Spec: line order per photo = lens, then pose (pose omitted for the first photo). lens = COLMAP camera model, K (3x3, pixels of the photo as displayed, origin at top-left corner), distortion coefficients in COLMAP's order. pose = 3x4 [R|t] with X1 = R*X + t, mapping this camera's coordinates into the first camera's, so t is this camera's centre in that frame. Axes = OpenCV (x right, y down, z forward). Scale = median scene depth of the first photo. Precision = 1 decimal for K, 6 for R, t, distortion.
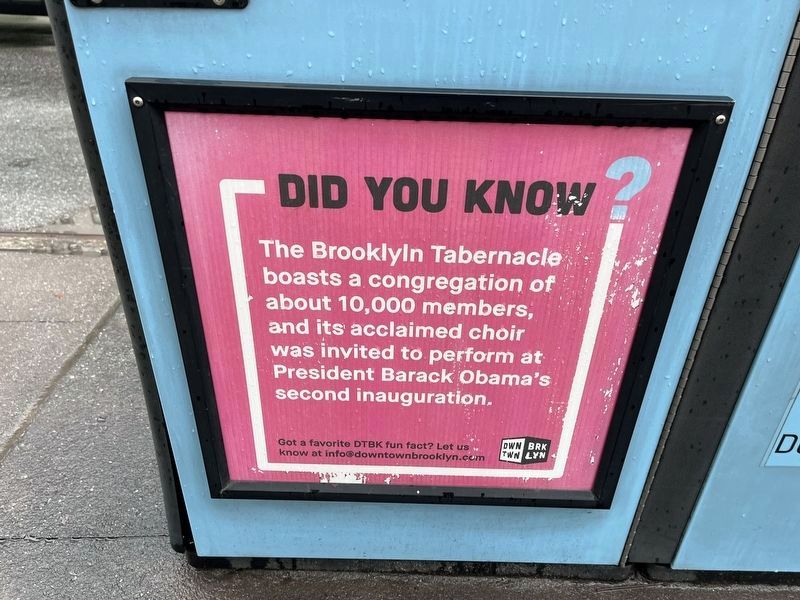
lens RADIAL K [[602.8, 0, 399.2], [0, 602.8, 301.9], [0, 0, 1]] dist [0.016105, 0.003987]
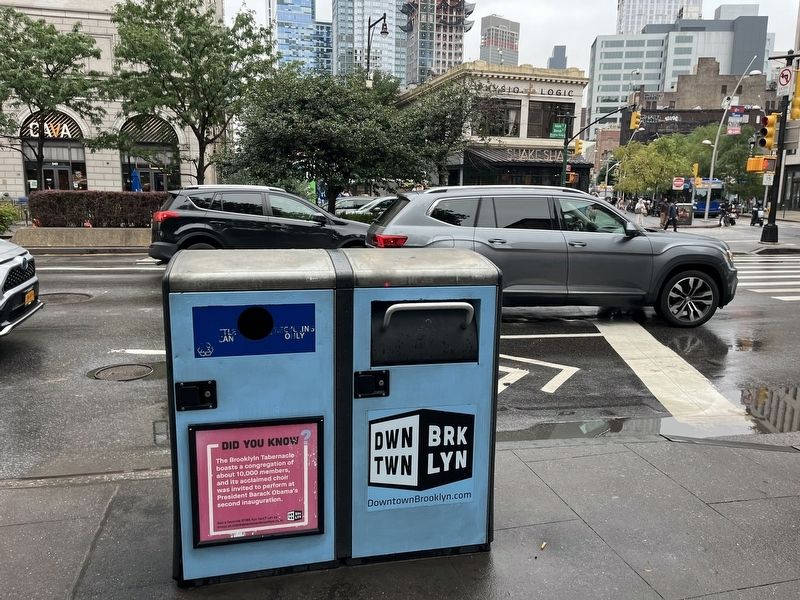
lens RADIAL K [[602.8, 0, 402.2], [0, 602.8, 301.7], [0, 0, 1]] dist [0.016105, 0.003987]
pose [[0.970401, -0.048174, 0.236646, 0.058223], [0.127141, 0.935020, -0.331018, 0.363423], [-0.205322, 0.351307, 0.913469, -2.930179]]
